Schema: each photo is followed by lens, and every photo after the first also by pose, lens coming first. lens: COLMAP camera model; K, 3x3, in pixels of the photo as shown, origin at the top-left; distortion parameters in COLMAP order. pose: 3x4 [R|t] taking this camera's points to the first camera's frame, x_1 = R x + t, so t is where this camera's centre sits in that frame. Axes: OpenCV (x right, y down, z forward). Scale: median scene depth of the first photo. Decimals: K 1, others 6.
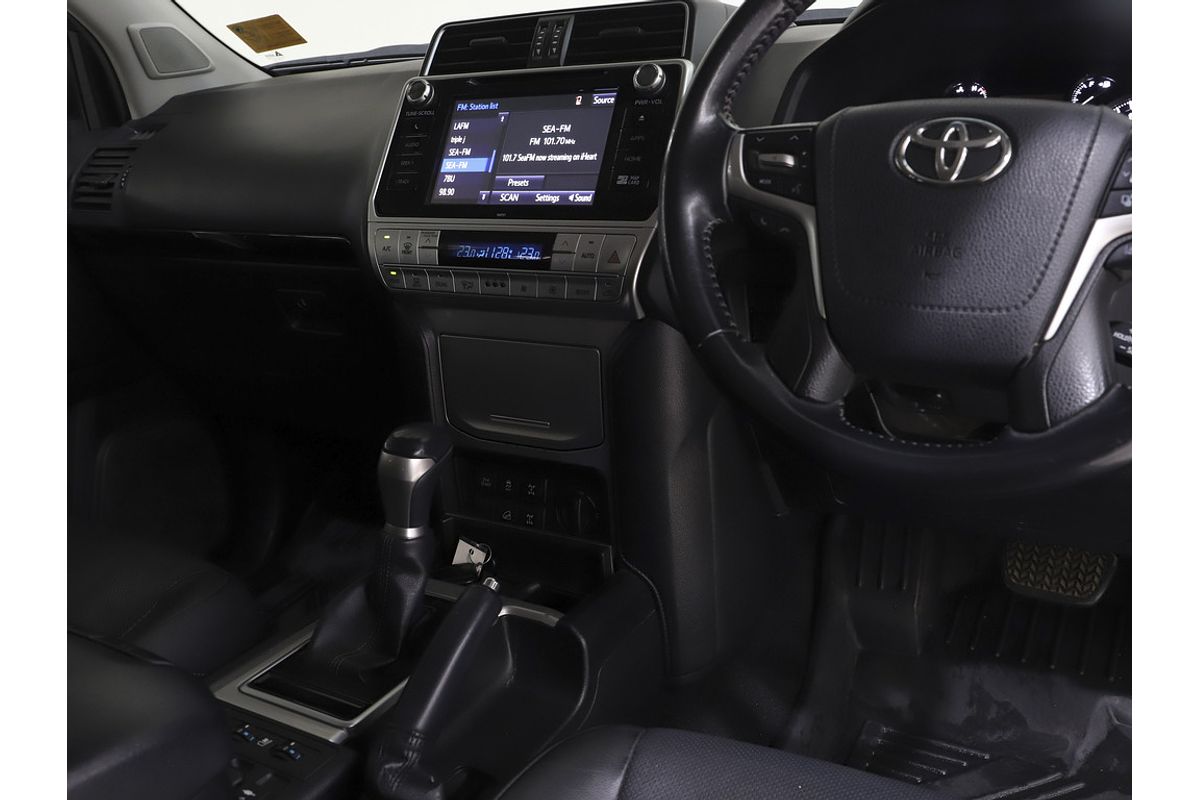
lens RADIAL K [[1059.2, 0, 589.1], [0, 1059.2, 399.6], [0, 0, 1]] dist [-0.029656, 0.045808]
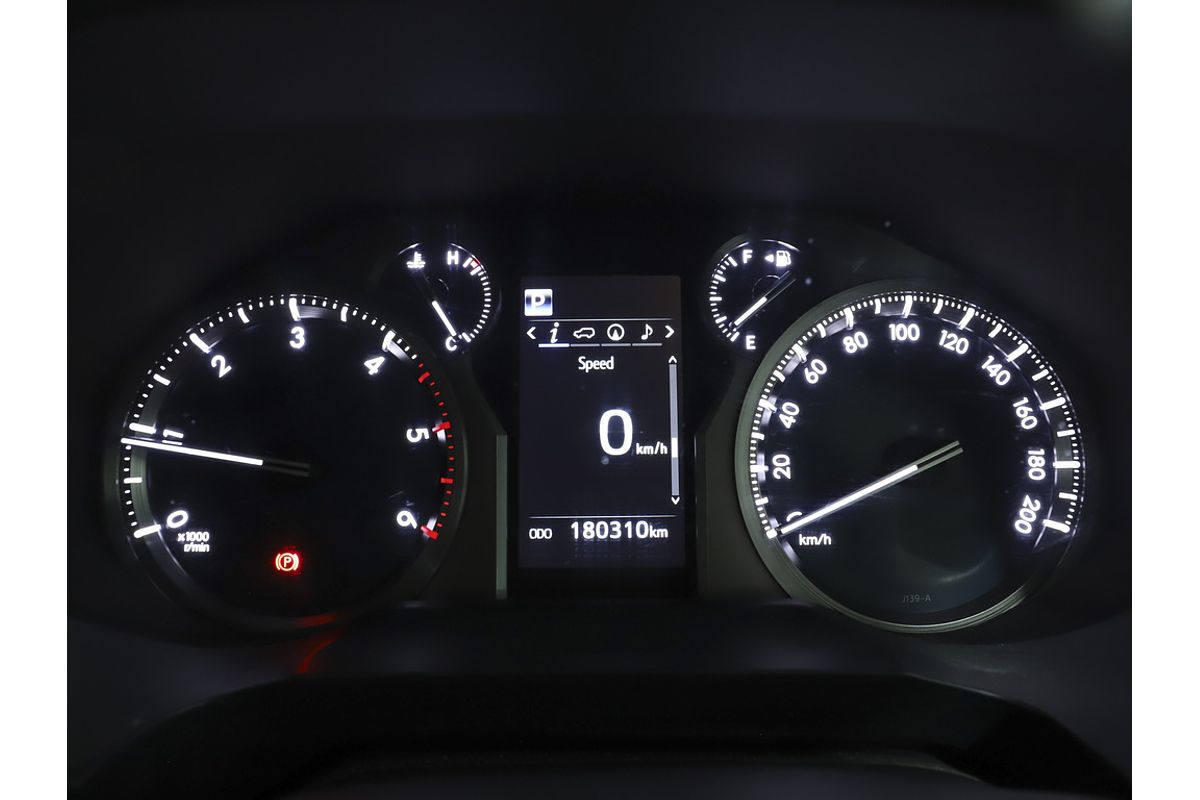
lens RADIAL K [[922.9, 0, 600.9], [0, 922.9, 394.5], [0, 0, 1]] dist [-0.119171, -0.000179]
pose [[0.856516, -0.144951, 0.495348, 0.231172], [0.110948, 0.989025, 0.097571, -0.257860], [-0.504055, -0.028614, 0.863198, 0.659543]]
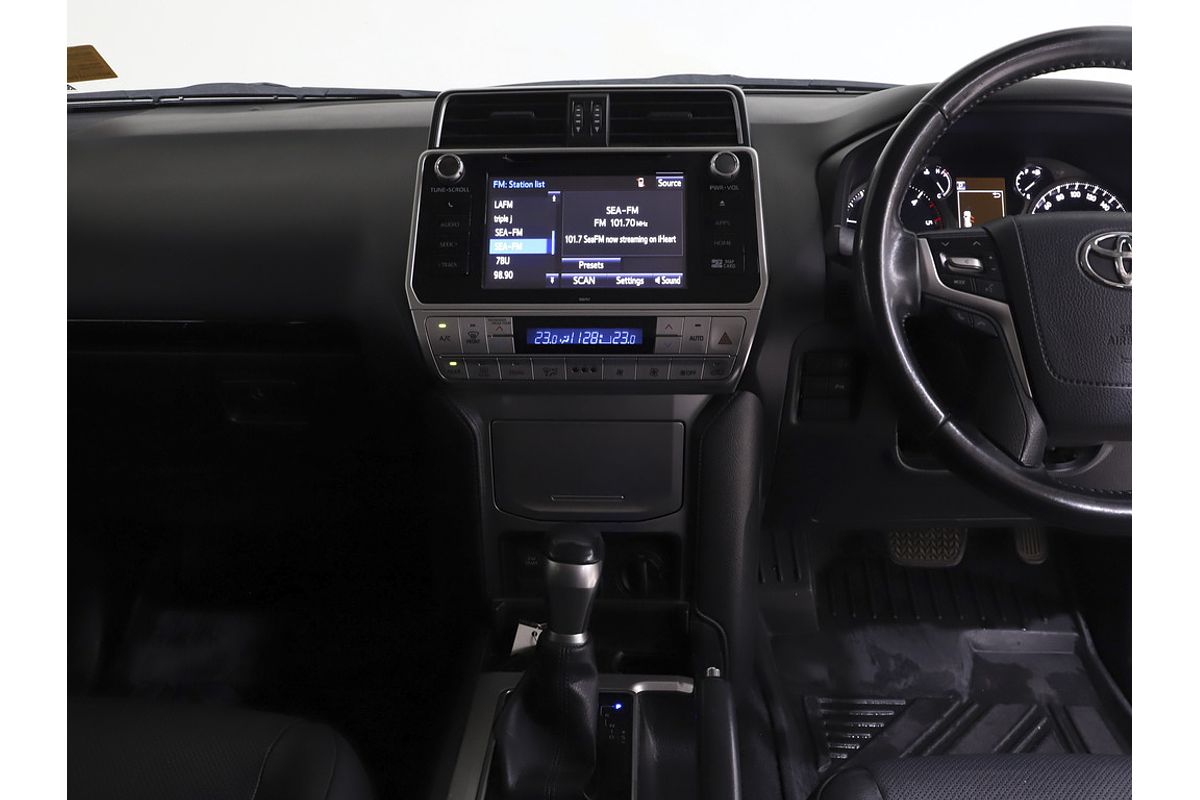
lens RADIAL K [[1017.1, 0, 595.1], [0, 1017.1, 400.7], [0, 0, 1]] dist [-0.041154, 0.031538]
pose [[0.877971, -0.114456, 0.464830, -0.516774], [0.100161, 0.993426, 0.055431, -0.129256], [-0.468118, -0.002109, 0.883663, 0.150046]]
